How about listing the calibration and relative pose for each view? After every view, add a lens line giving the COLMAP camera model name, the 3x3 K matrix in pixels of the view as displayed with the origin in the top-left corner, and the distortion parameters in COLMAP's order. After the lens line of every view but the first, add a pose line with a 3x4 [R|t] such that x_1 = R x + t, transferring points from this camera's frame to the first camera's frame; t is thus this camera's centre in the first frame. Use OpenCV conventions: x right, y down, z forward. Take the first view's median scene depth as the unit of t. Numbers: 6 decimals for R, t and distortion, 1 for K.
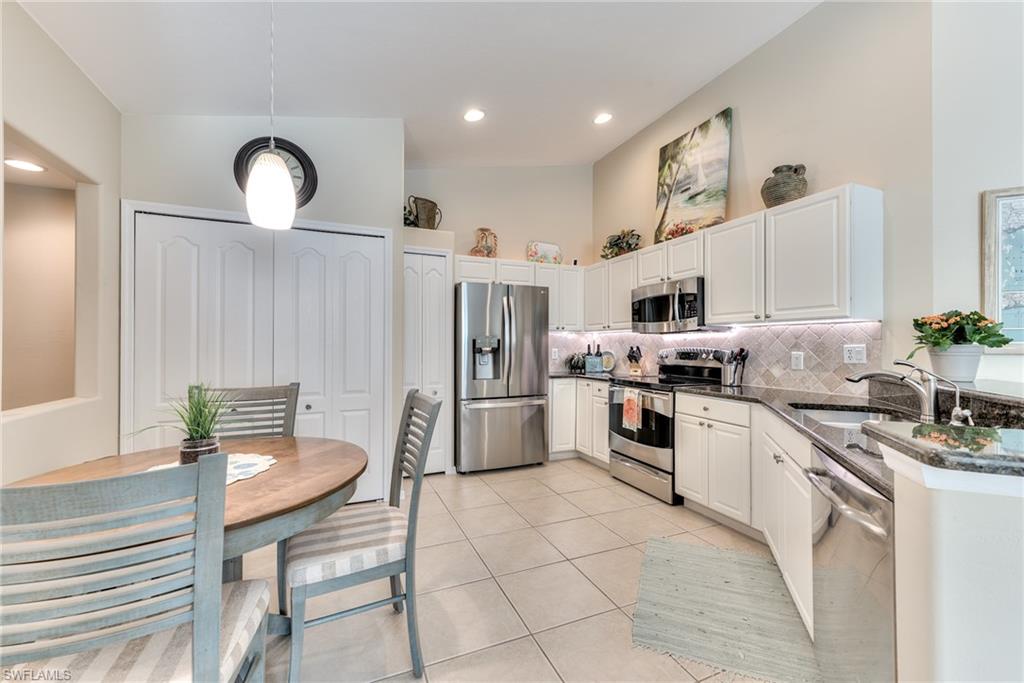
lens RADIAL K [[407.9, 0, 511.0], [0, 407.9, 343.3], [0, 0, 1]] dist [0.010771, -0.002901]
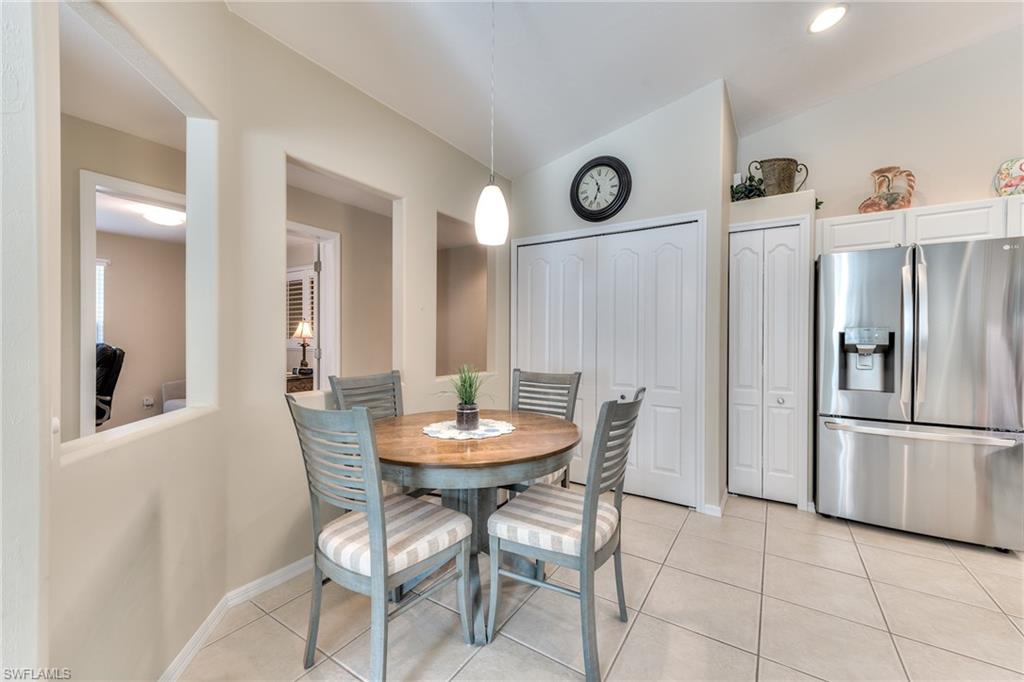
lens RADIAL K [[407.9, 0, 514.5], [0, 407.9, 341.2], [0, 0, 1]] dist [0.010771, -0.002901]
pose [[0.559911, 0.005881, -0.828532, 0.189452], [-0.003214, 0.999983, 0.004926, 0.003517], [0.828547, -0.000095, 0.559920, 0.136042]]
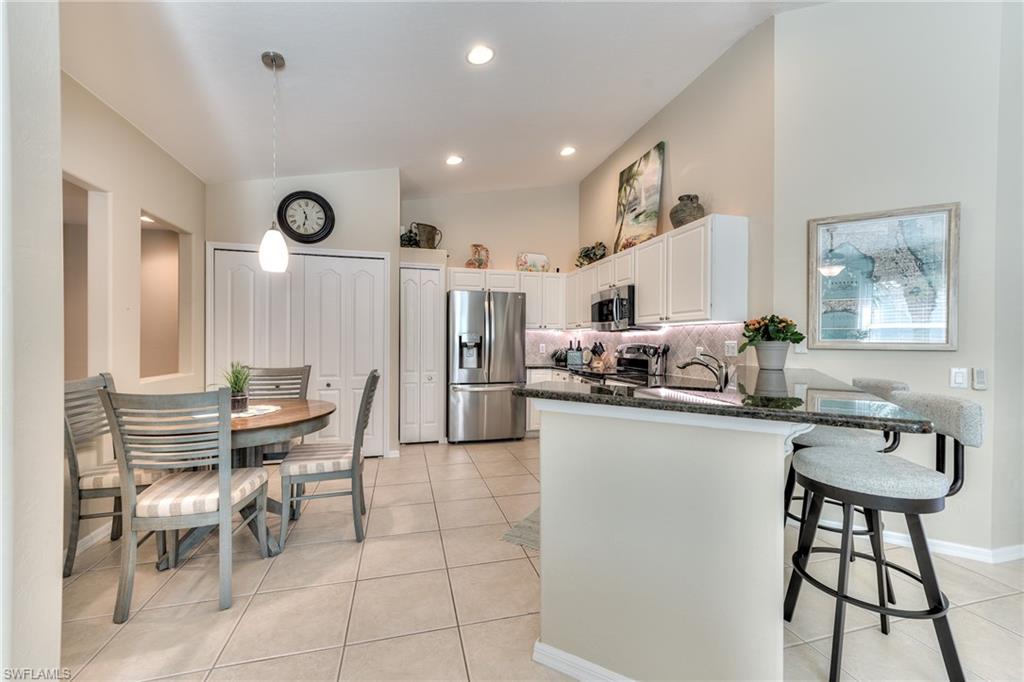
lens RADIAL K [[407.9, 0, 512.4], [0, 407.9, 341.3], [0, 0, 1]] dist [0.010771, -0.002901]
pose [[0.990032, 0.004114, -0.140785, 0.253839], [-0.003635, 0.999987, 0.003661, 0.001183], [0.140798, -0.003113, 0.990033, -0.222281]]
